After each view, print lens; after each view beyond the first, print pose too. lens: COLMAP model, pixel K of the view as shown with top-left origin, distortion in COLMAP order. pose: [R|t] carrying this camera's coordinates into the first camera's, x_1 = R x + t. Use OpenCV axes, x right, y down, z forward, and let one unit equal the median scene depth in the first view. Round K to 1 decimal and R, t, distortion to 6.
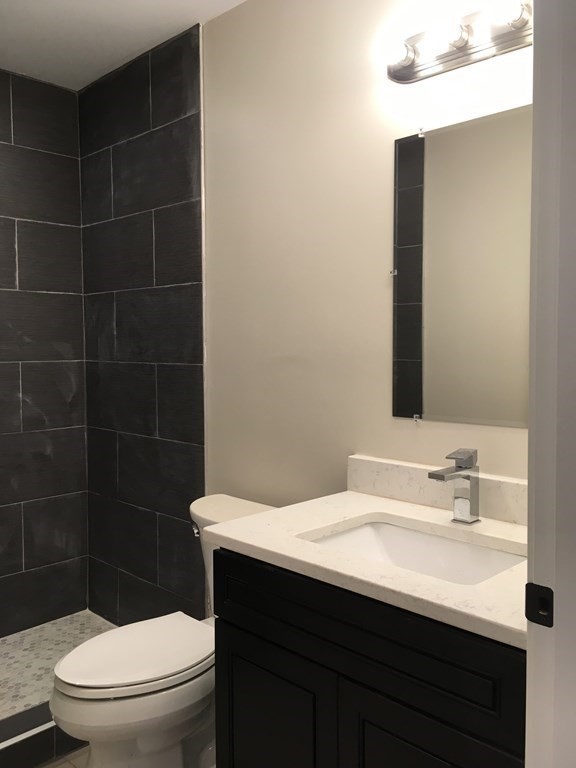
lens RADIAL K [[654.3, 0, 291.5], [0, 654.3, 379.9], [0, 0, 1]] dist [0.038975, -0.063489]
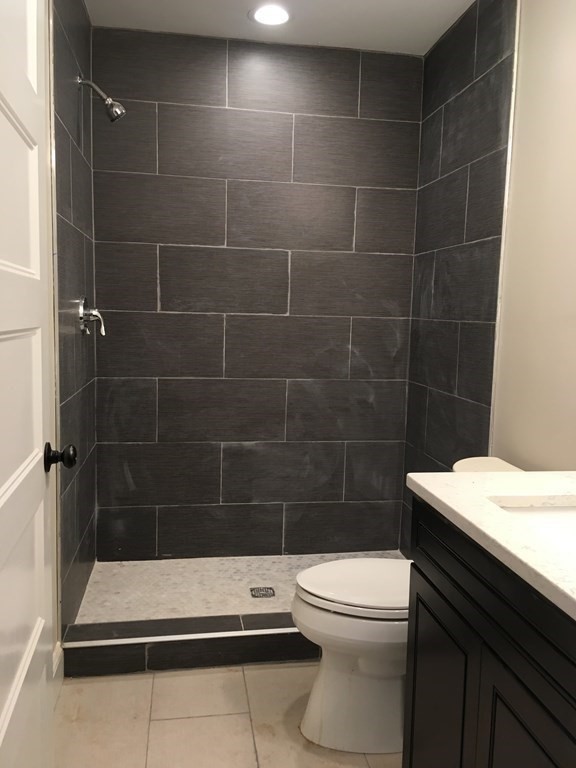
lens RADIAL K [[654.3, 0, 291.8], [0, 654.3, 384.6], [0, 0, 1]] dist [0.038975, -0.063489]
pose [[0.799019, 0.091737, -0.594266, 0.180324], [-0.062851, 0.995622, 0.069189, 0.016828], [0.598012, -0.017933, 0.801287, 0.043432]]
